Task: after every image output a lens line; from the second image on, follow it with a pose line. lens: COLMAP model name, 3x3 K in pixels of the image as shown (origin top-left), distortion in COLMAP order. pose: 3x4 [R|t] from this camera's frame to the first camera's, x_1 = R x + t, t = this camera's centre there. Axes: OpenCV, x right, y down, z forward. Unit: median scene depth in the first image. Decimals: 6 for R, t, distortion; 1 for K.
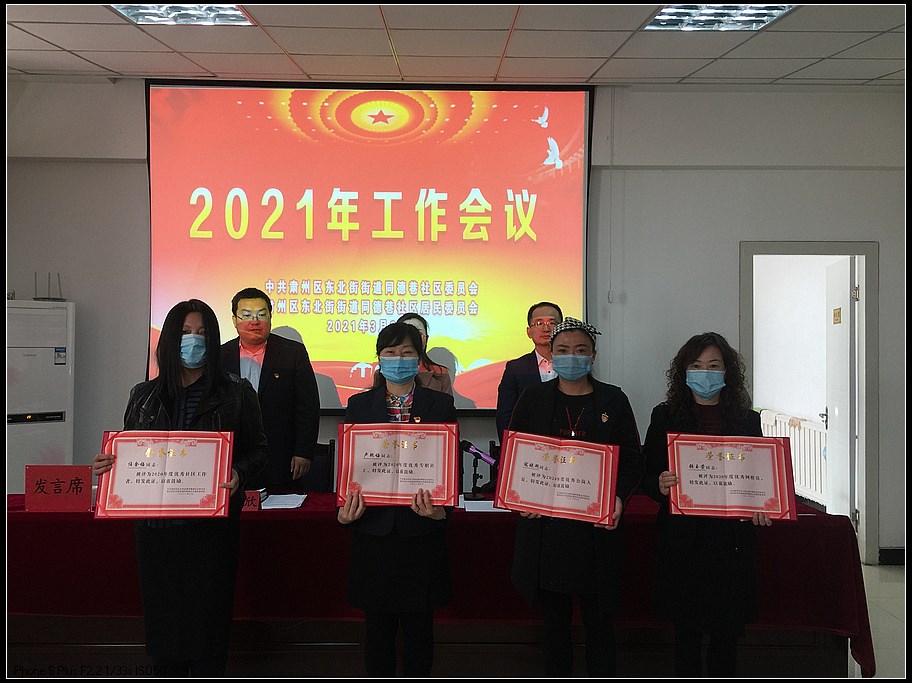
lens RADIAL K [[776.6, 0, 456.0], [0, 776.6, 341.5], [0, 0, 1]] dist [0.055317, -0.011374]
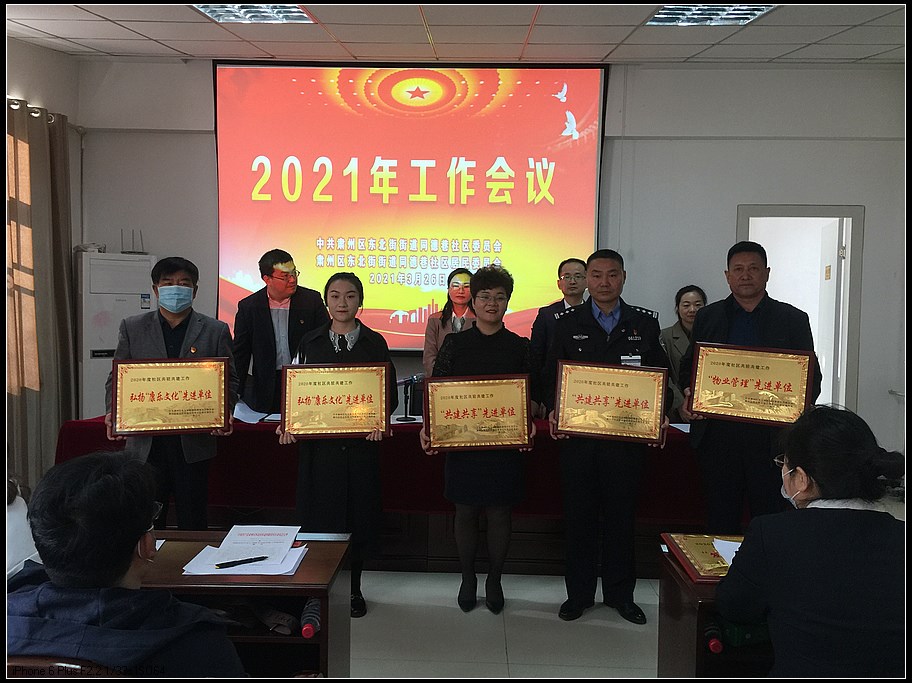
lens RADIAL K [[759.1, 0, 456.0], [0, 759.1, 341.5], [0, 0, 1]] dist [0.042628, 0.001936]
pose [[0.999087, 0.012925, -0.040712, 0.008681], [-0.010240, 0.997801, 0.065478, -0.001312], [0.041469, -0.065001, 0.997023, -0.121104]]
